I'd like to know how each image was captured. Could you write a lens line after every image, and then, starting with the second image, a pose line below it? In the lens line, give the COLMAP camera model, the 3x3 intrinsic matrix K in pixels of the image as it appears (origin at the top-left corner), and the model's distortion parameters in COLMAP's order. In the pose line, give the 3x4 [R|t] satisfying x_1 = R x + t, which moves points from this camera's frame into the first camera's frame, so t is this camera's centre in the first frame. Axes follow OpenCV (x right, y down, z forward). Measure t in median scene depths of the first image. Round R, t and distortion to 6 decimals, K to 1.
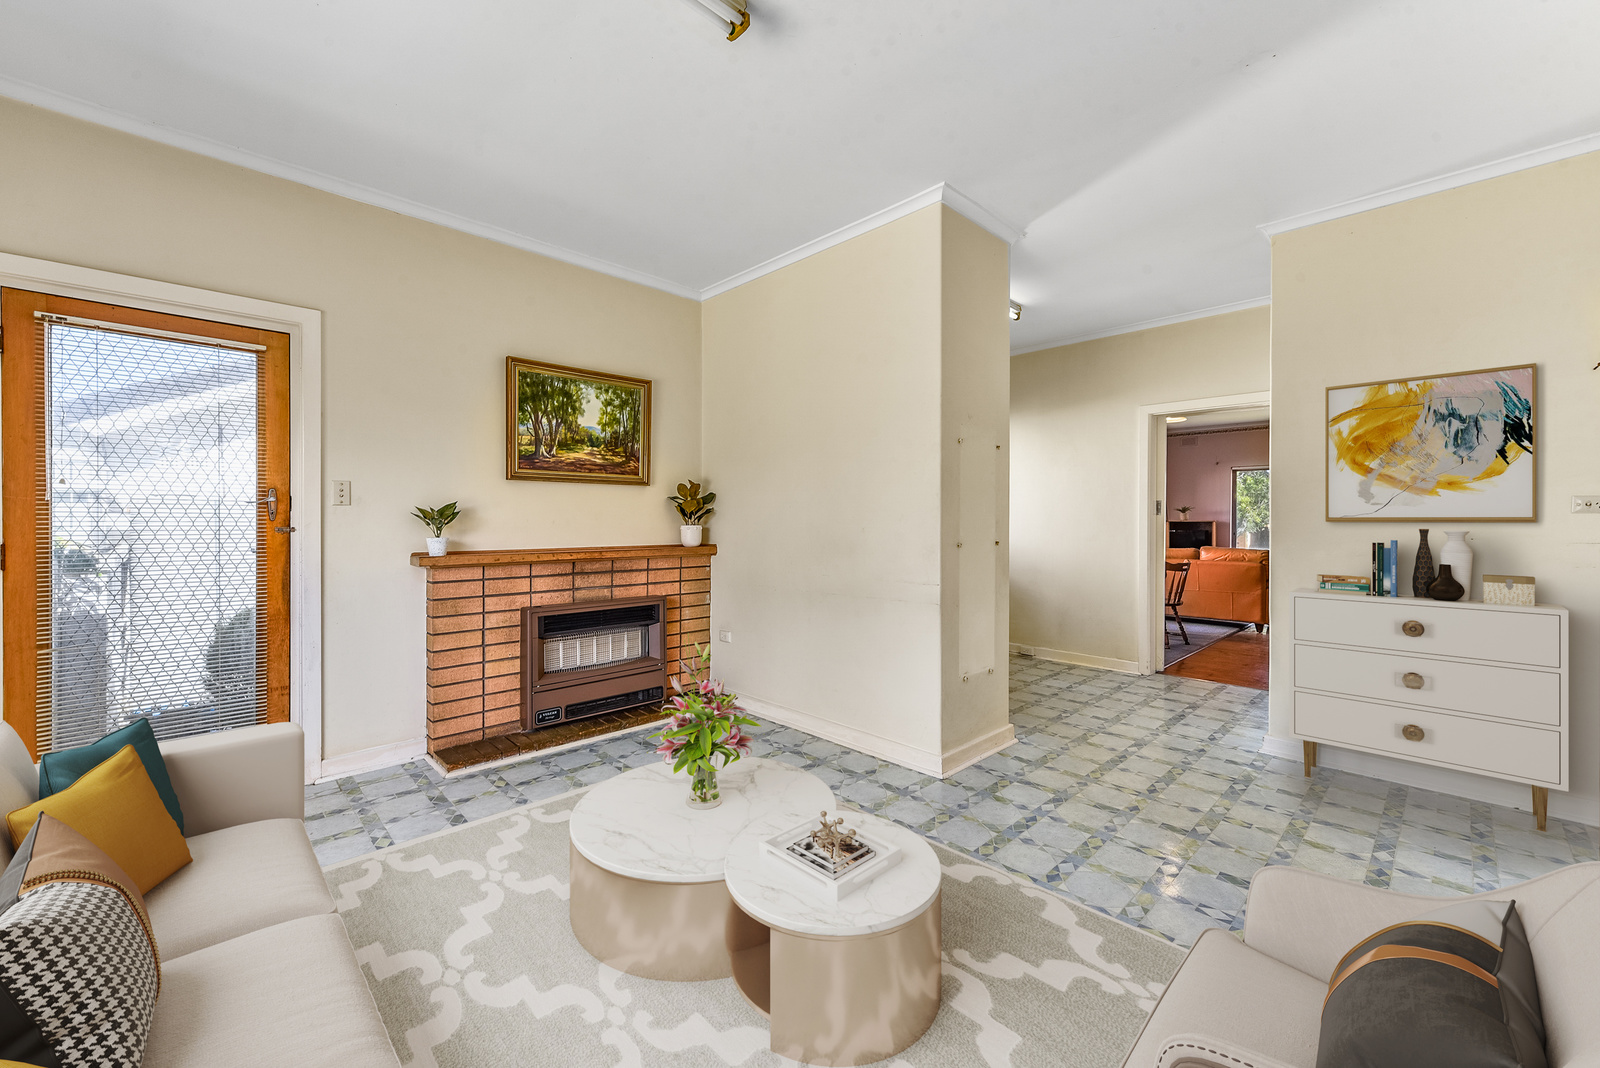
lens RADIAL K [[628.0, 0, 801.8], [0, 628.0, 525.3], [0, 0, 1]] dist [0.000277, 0.000043]
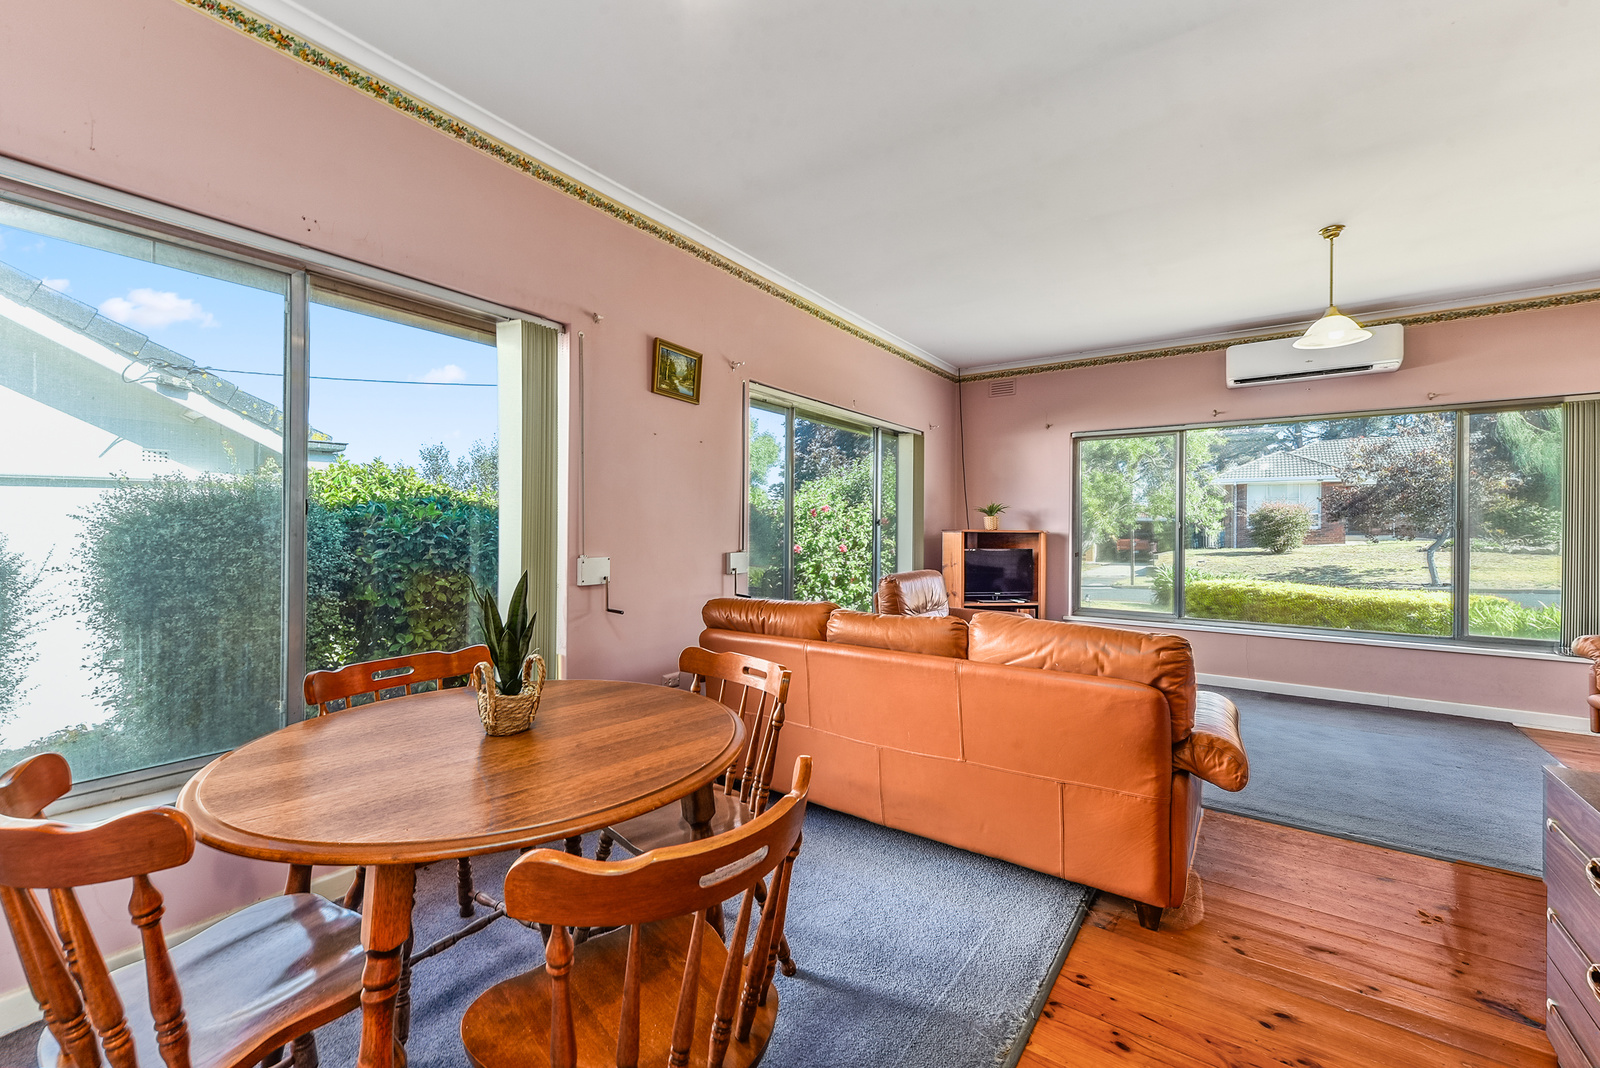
lens RADIAL K [[640.2, 0, 793.5], [0, 640.2, 526.8], [0, 0, 1]] dist [0.000496, 0.000098]
pose [[0.984074, 0.003935, 0.177717, 0.333578], [-0.001926, 0.999932, -0.011477, -0.003585], [-0.177750, 0.010952, 0.984015, 0.476743]]
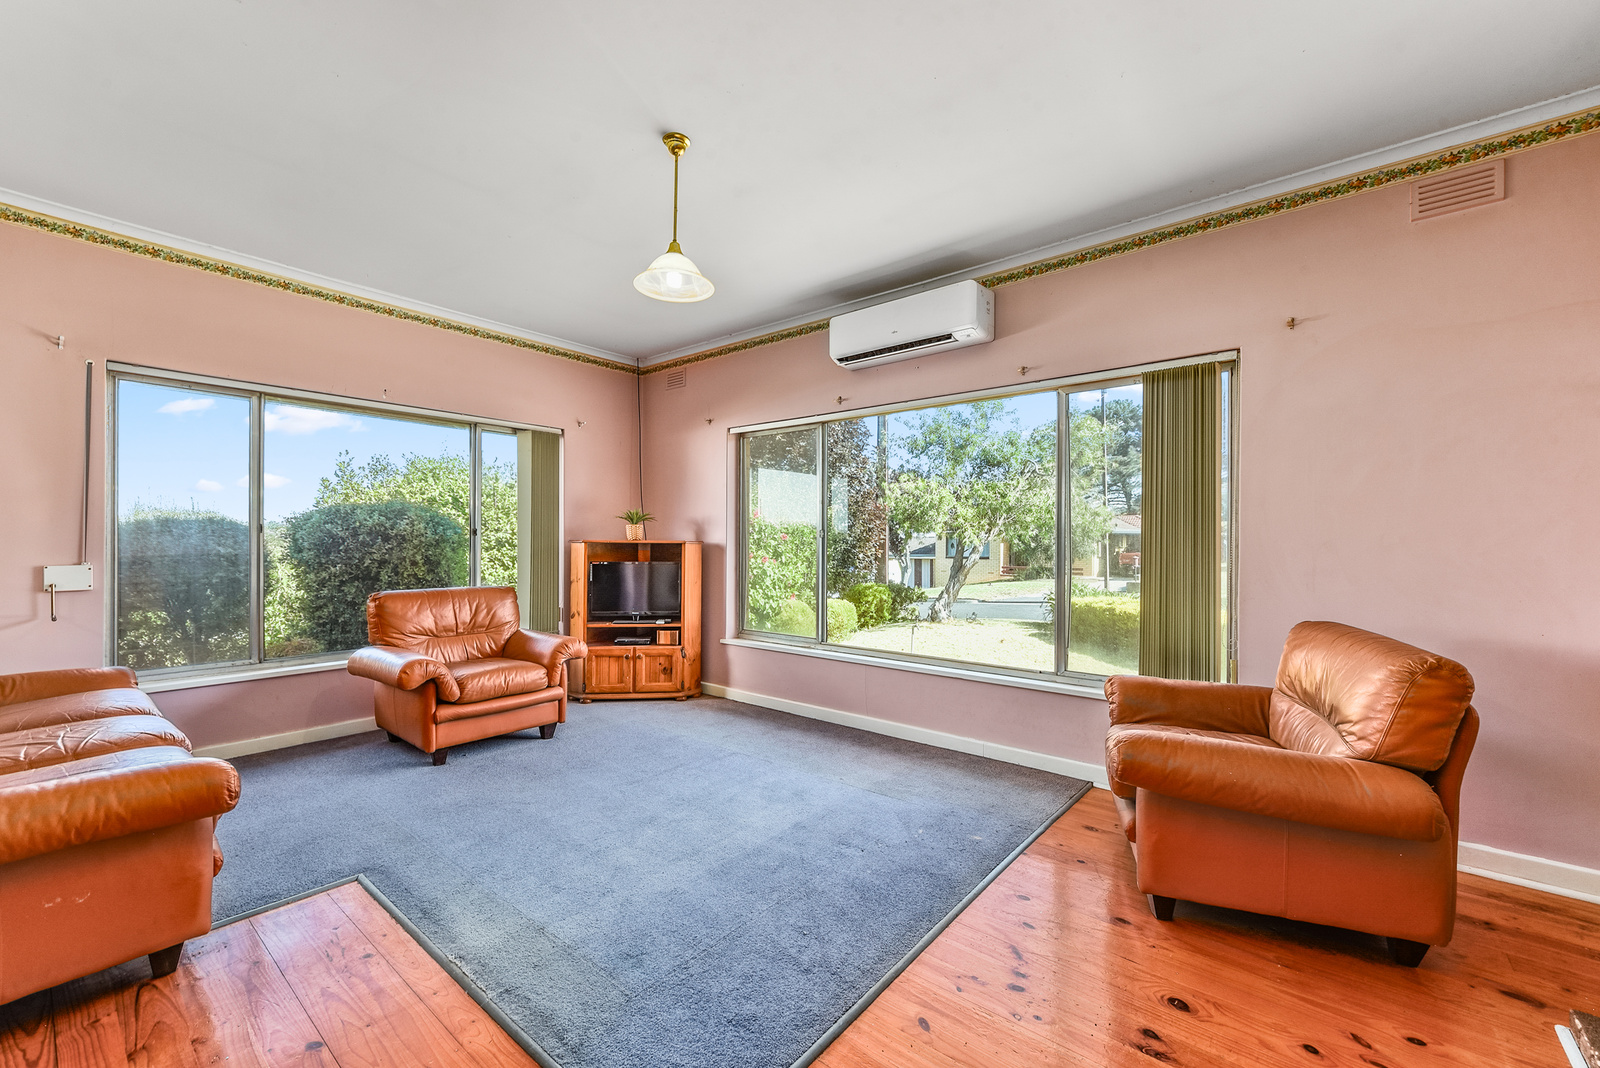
lens RADIAL K [[635.0, 0, 801.4], [0, 635.0, 541.9], [0, 0, 1]] dist [0.000110, 0.000030]
pose [[0.993703, 0.001634, 0.112038, 0.657272], [-0.000834, 0.999974, -0.007186, -0.002931], [-0.112047, 0.007048, 0.993678, 0.498230]]
